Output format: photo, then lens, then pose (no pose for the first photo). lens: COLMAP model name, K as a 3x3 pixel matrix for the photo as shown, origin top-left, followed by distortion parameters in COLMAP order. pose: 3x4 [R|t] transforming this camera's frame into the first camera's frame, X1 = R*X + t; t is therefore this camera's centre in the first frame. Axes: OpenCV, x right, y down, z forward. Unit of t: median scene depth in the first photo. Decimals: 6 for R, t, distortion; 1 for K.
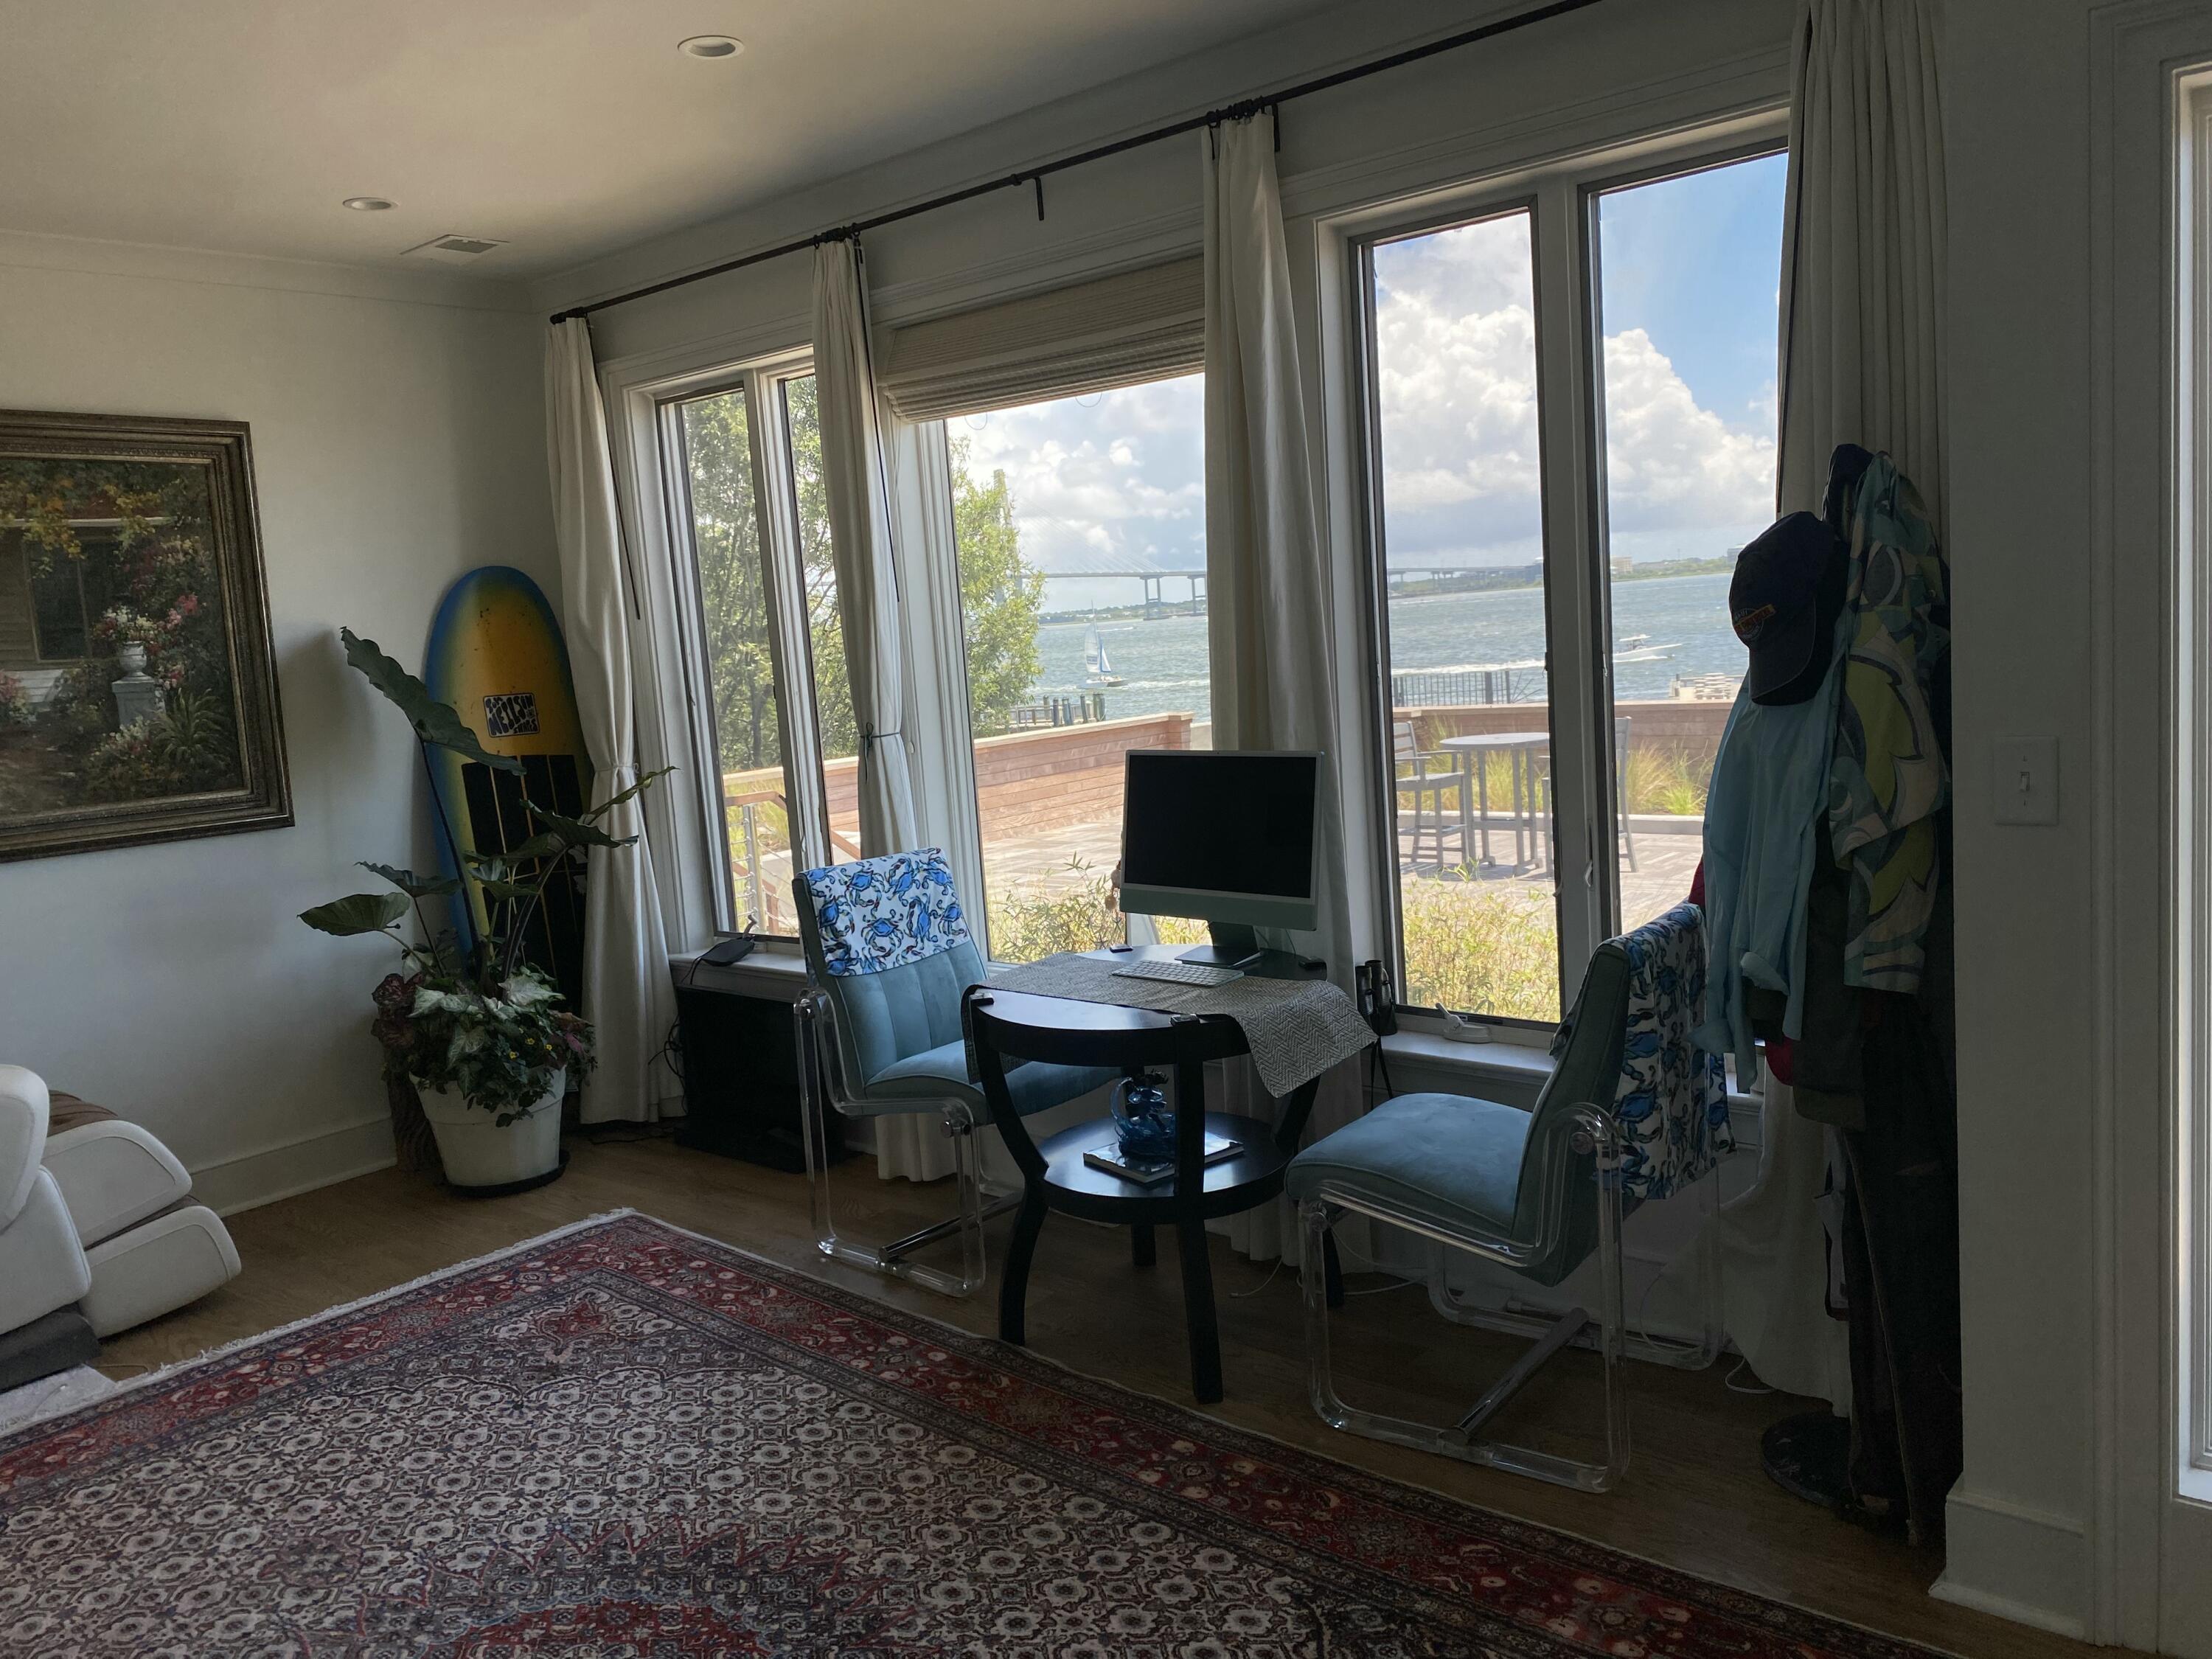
lens RADIAL K [[1658.9, 0, 1093.3], [0, 1658.9, 830.5], [0, 0, 1]] dist [0.034434, -0.039944]
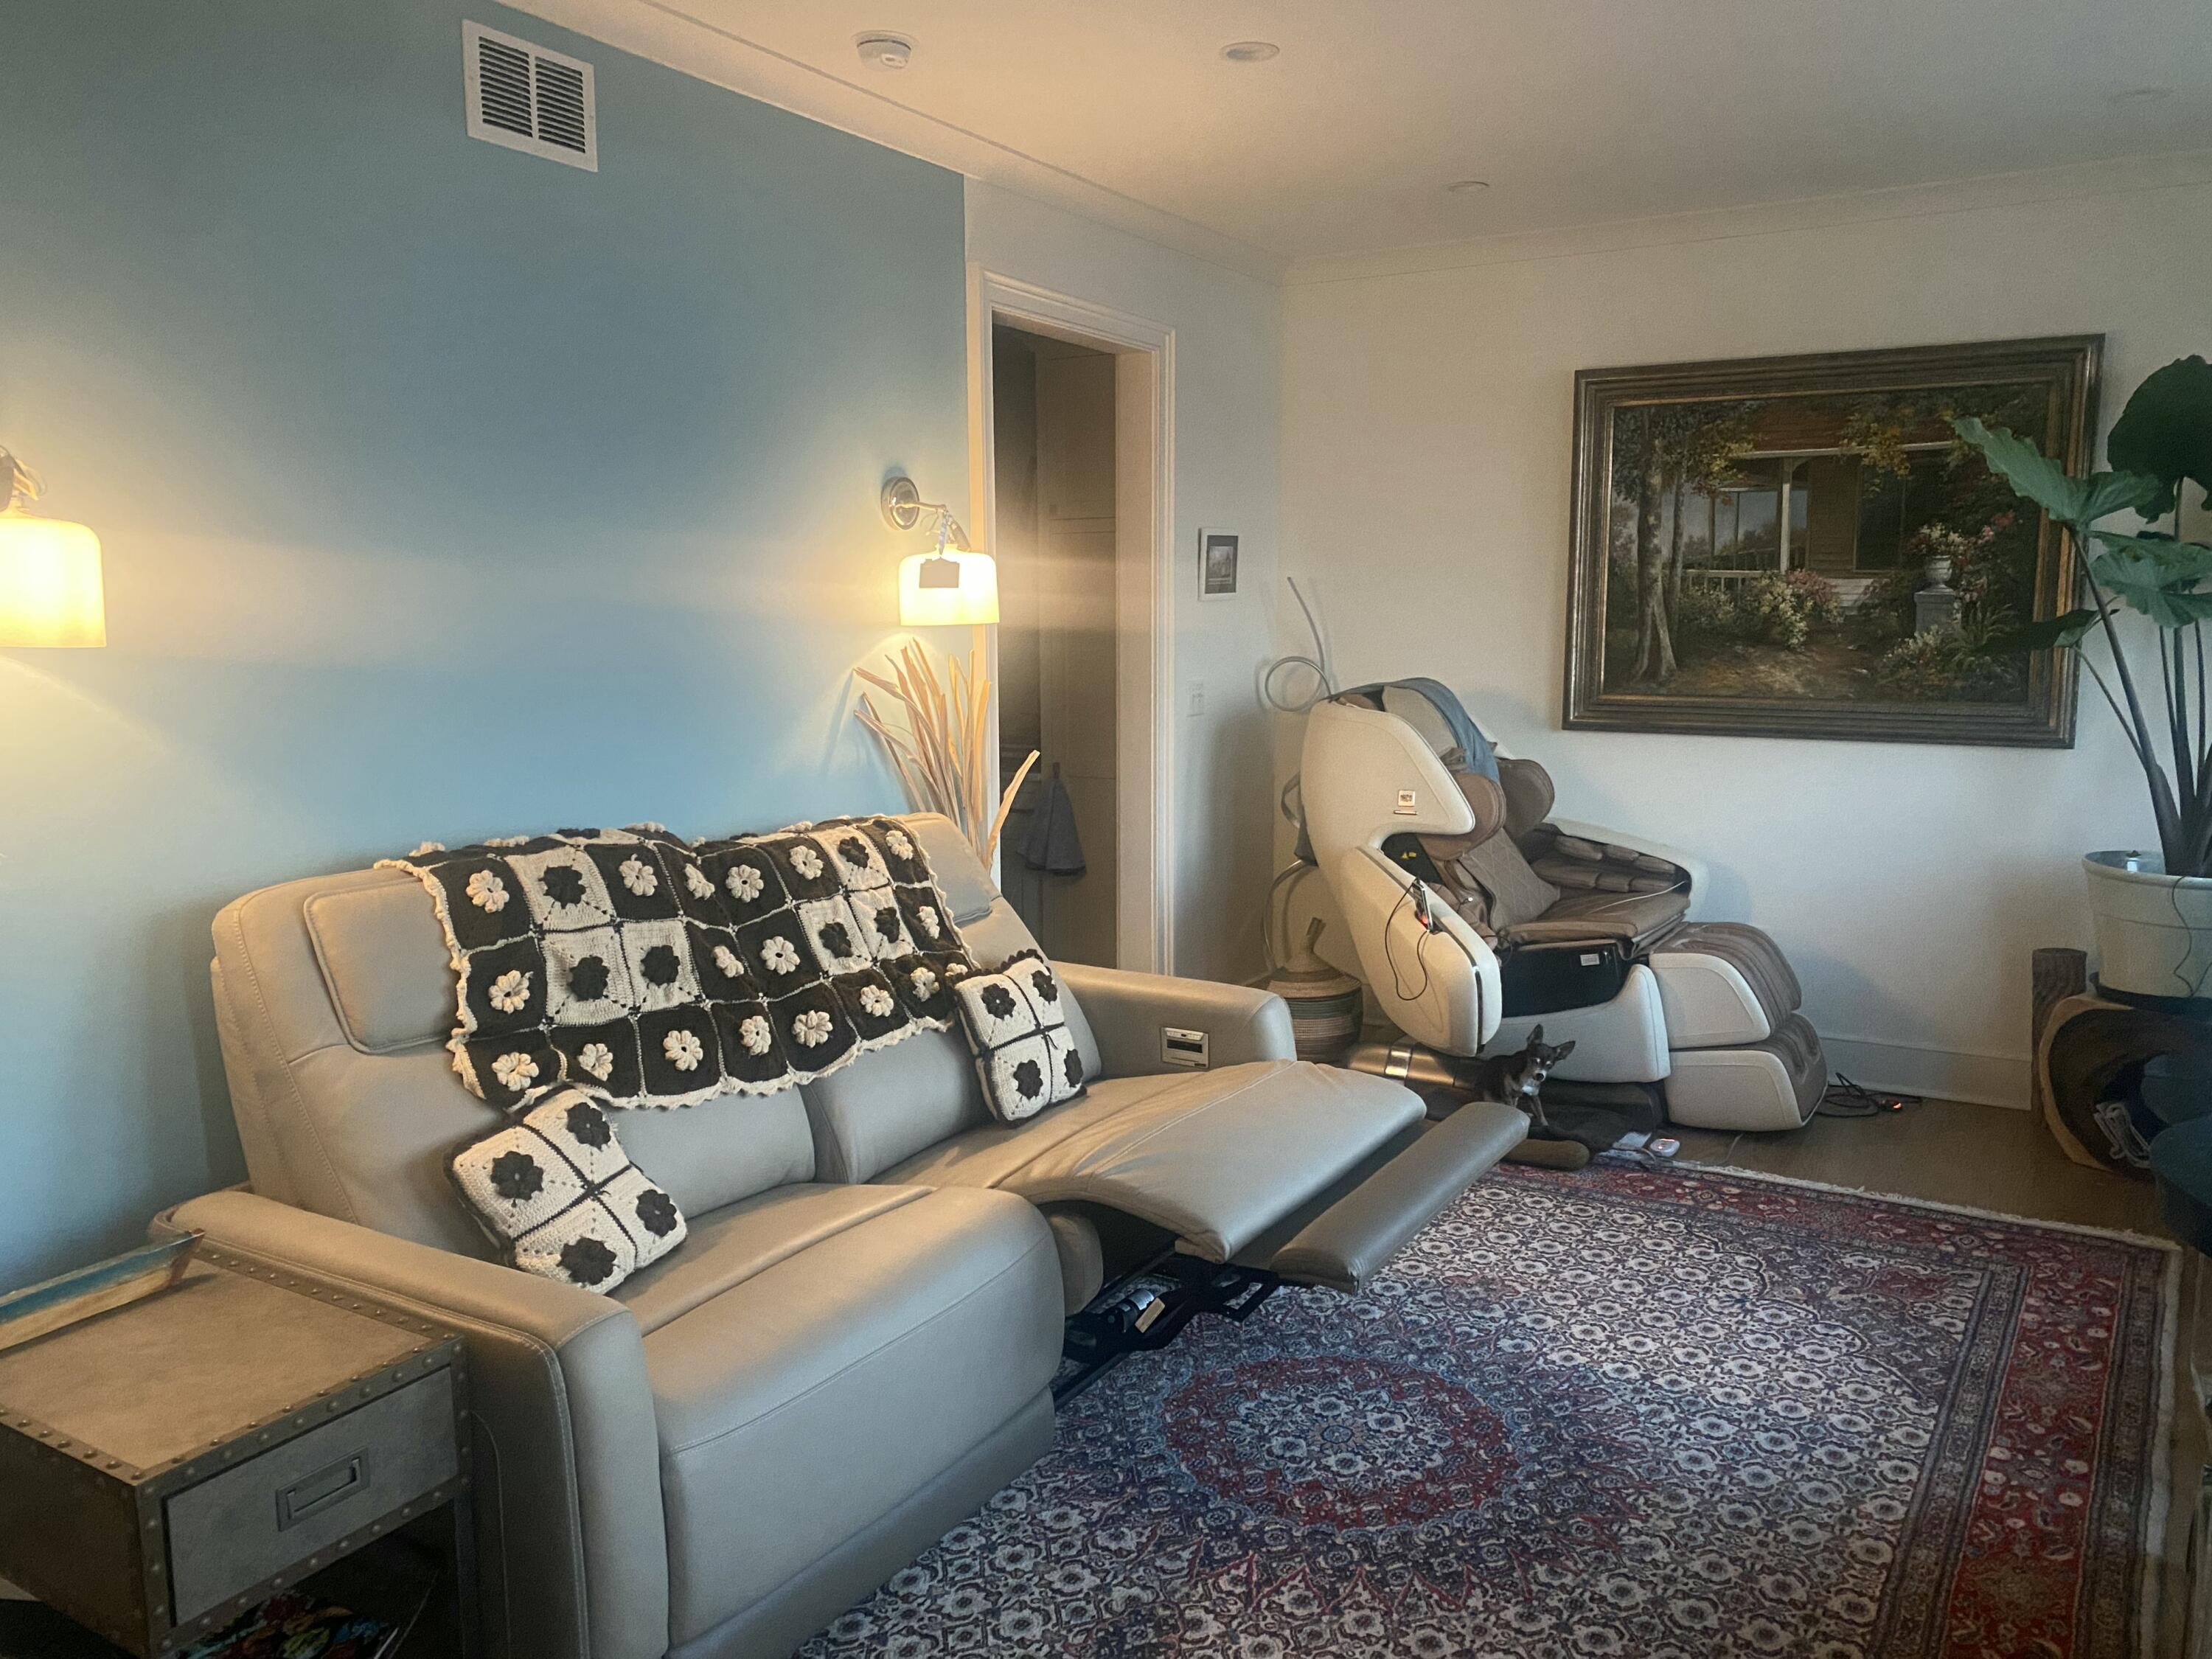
lens RADIAL K [[1658.9, 0, 1094.5], [0, 1658.9, 831.3], [0, 0, 1]] dist [0.034434, -0.039944]
pose [[0.178548, 0.200772, -0.963230, 0.465373], [-0.124897, 0.975666, 0.180213, -0.075040], [0.975972, 0.088127, 0.199279, 0.303382]]
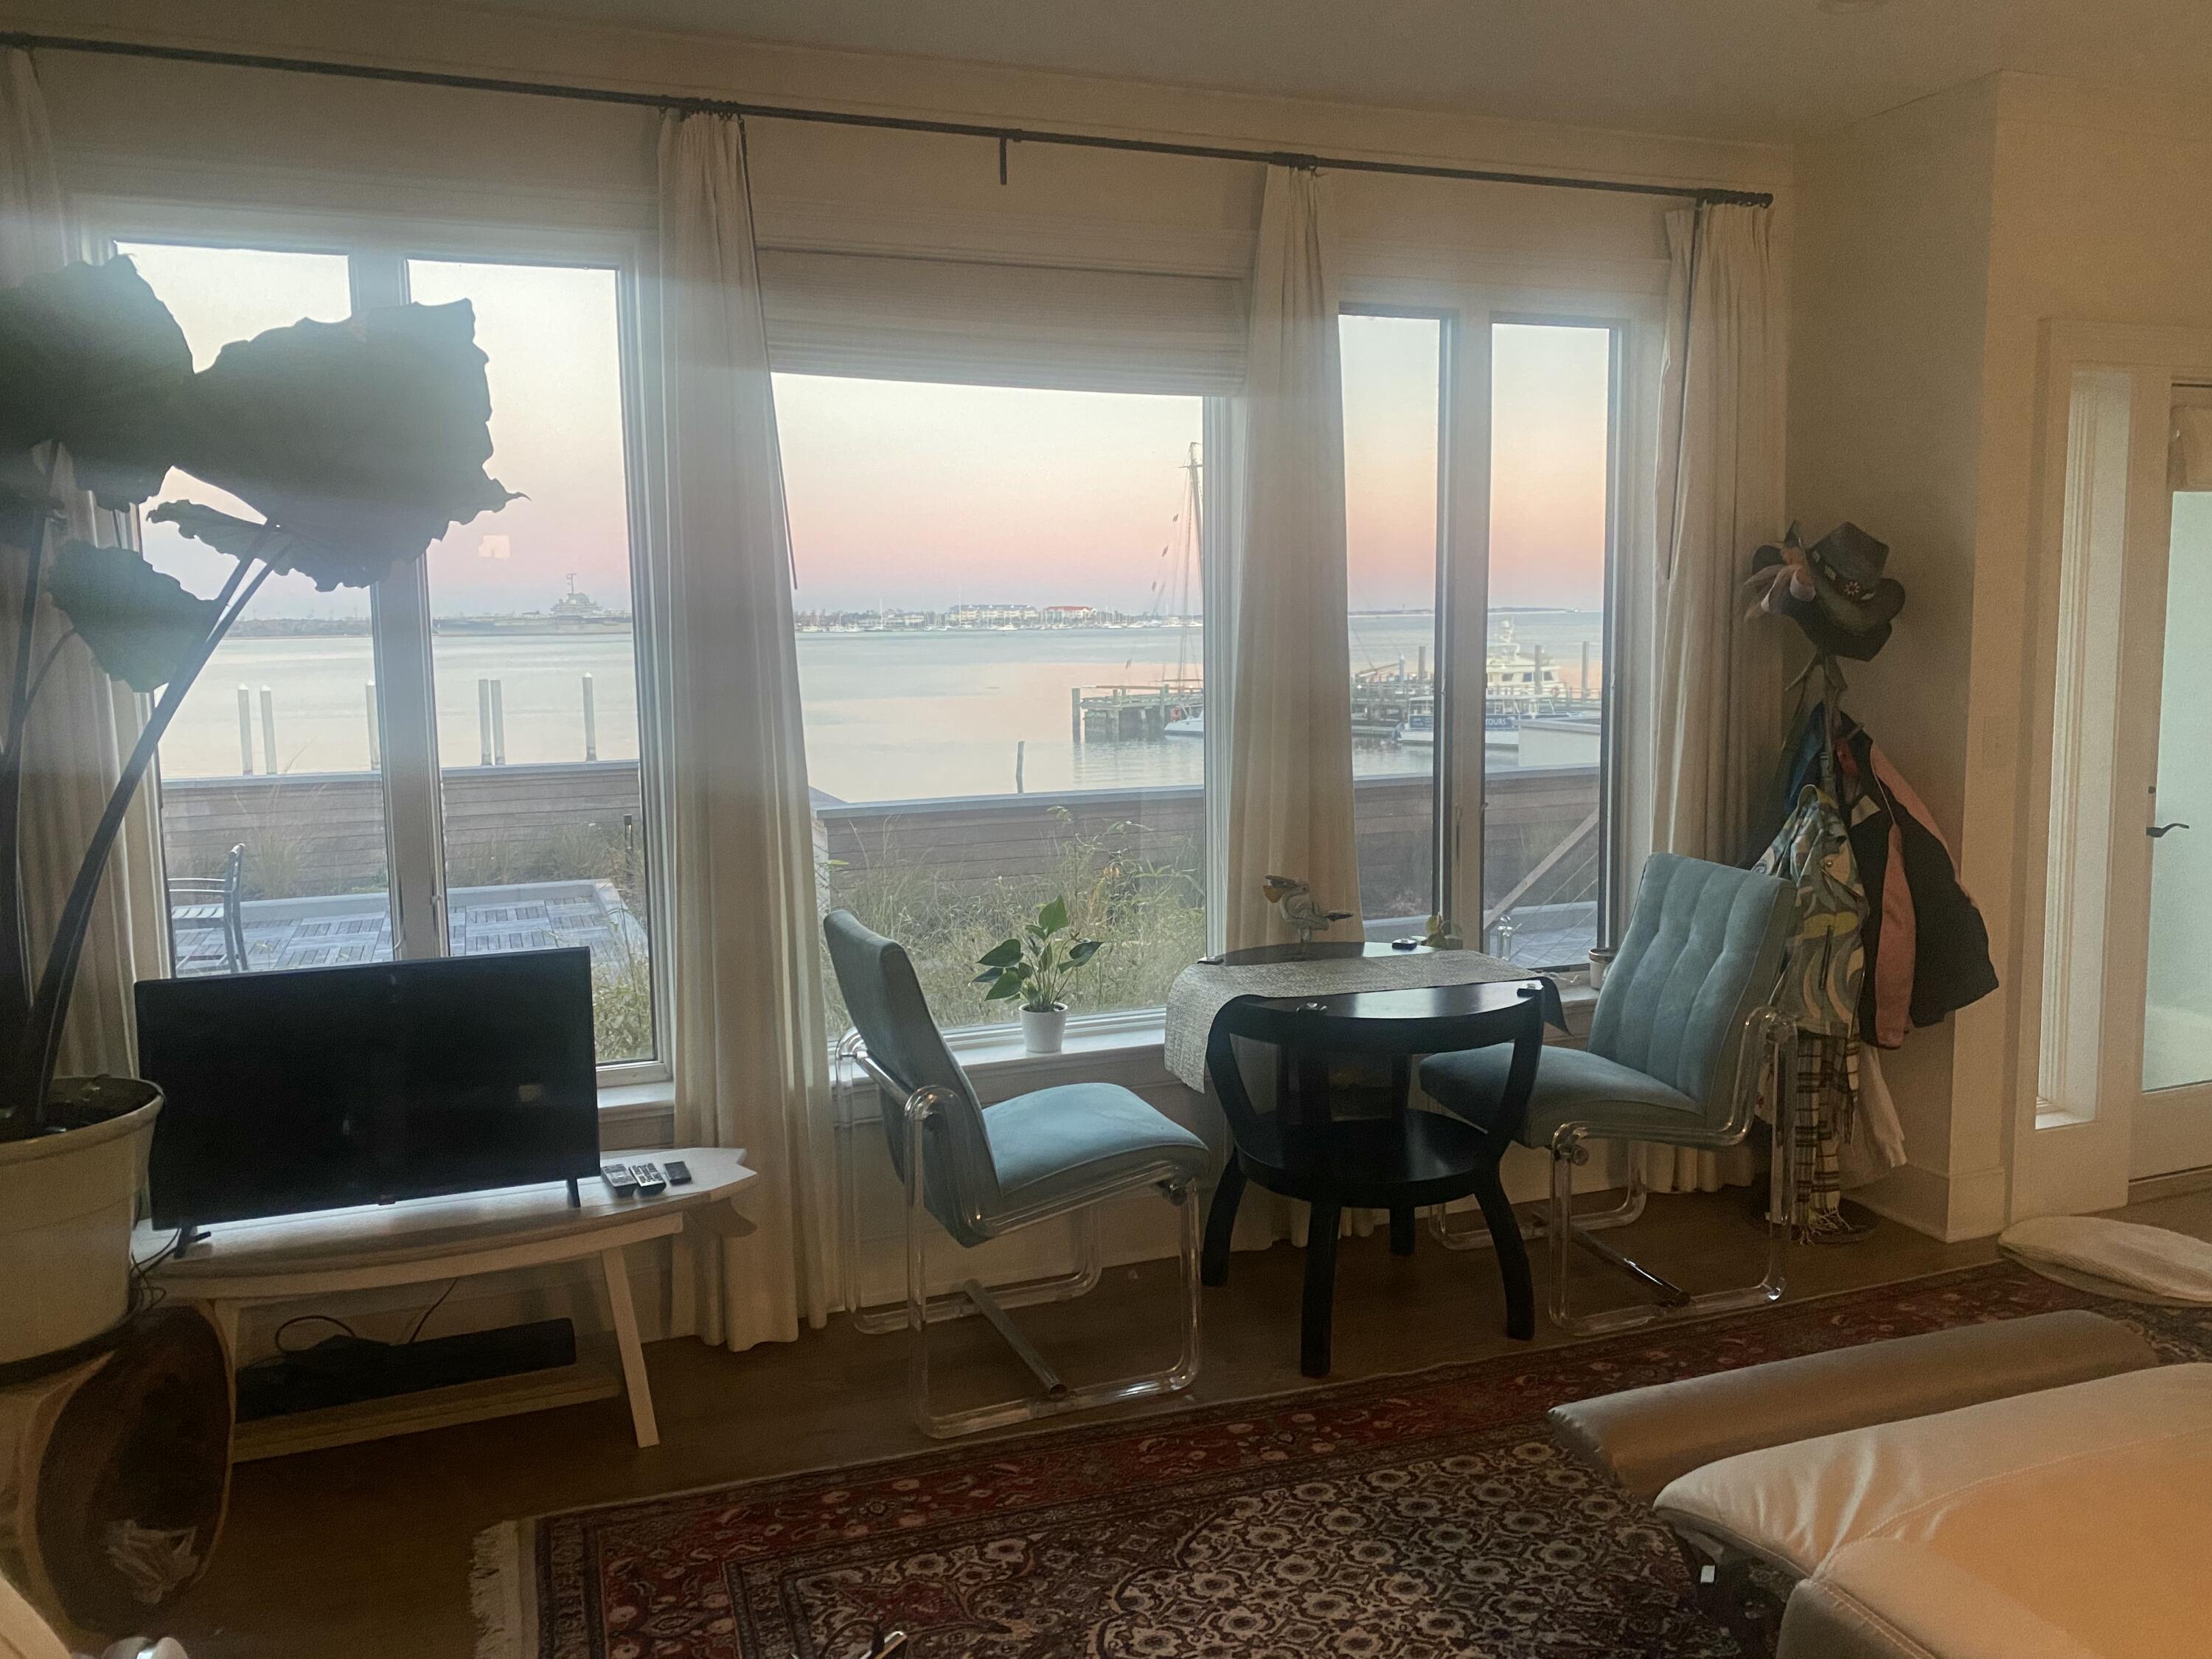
lens RADIAL K [[1658.9, 0, 1106.6], [0, 1658.9, 815.8], [0, 0, 1]] dist [0.034434, -0.039944]
pose [[0.497100, -0.048538, 0.866335, -0.808555], [0.094210, 0.995551, 0.001720, -0.022243], [-0.862564, 0.080763, 0.499461, 0.530599]]
